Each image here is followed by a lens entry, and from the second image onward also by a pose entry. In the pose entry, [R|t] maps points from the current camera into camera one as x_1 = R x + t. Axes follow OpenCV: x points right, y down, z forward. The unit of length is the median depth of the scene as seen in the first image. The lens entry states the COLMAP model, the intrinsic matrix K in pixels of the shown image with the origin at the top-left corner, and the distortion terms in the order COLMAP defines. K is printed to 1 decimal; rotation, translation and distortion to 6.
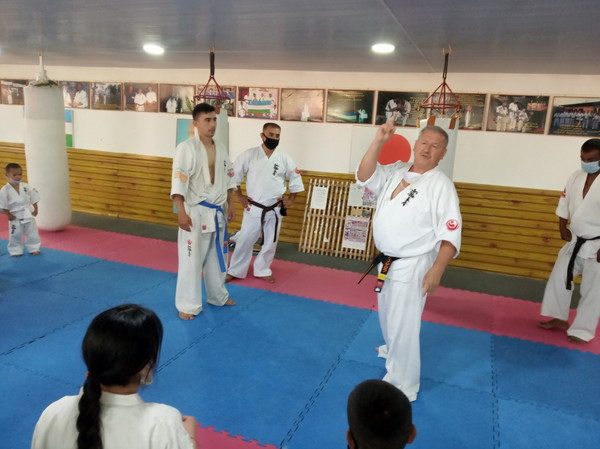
lens RADIAL K [[456.7, 0, 301.4], [0, 456.7, 227.3], [0, 0, 1]] dist [0.046612, -0.071676]
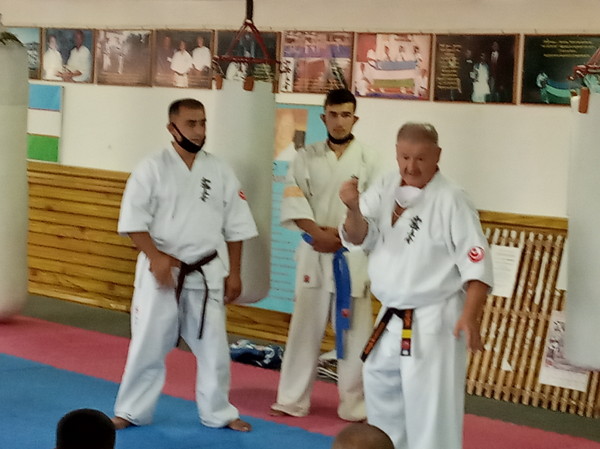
lens RADIAL K [[1528.9, 0, 300.0], [0, 1528.9, 224.5], [0, 0, 1]] dist [0.071369, 0.299624]
pose [[0.926397, 0.019227, -0.376056, 0.419850], [-0.075346, 0.987963, -0.135099, 0.107416], [0.368932, 0.153489, 0.916695, -0.444591]]
